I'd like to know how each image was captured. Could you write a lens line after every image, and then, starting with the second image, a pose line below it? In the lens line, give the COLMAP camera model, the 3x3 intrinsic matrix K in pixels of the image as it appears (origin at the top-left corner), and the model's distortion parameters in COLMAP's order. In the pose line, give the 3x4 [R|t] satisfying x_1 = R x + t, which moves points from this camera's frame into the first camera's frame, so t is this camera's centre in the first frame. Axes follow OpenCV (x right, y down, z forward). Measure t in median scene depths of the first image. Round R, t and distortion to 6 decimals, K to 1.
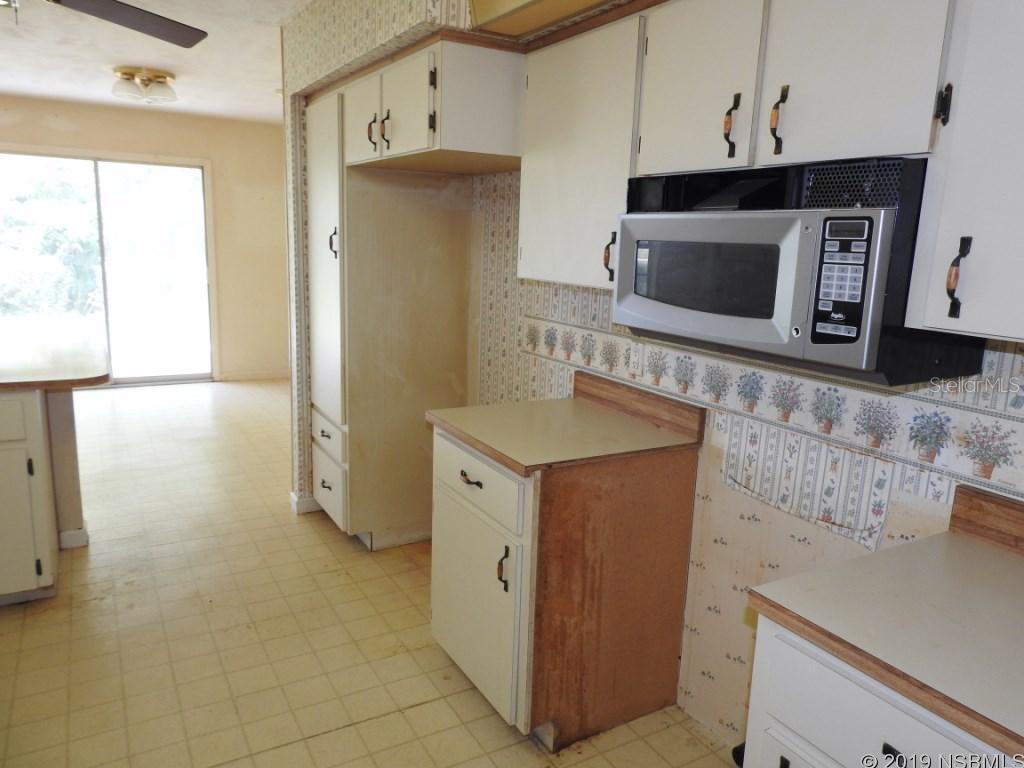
lens RADIAL K [[732.8, 0, 516.1], [0, 732.8, 385.3], [0, 0, 1]] dist [0.003674, -0.005849]
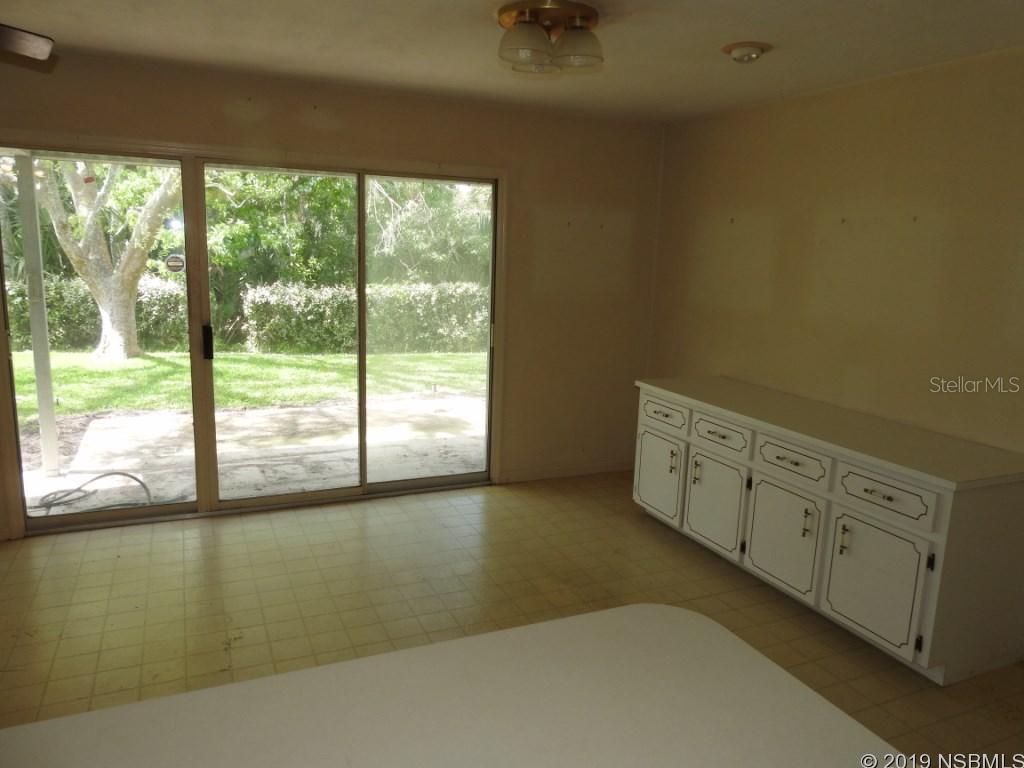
lens RADIAL K [[732.8, 0, 510.3], [0, 732.8, 385.1], [0, 0, 1]] dist [0.003674, -0.005849]
pose [[0.994447, 0.012842, -0.104452, -0.582740], [-0.014245, 0.999818, -0.012696, -0.165246], [0.104270, 0.014114, 0.994449, 0.543357]]
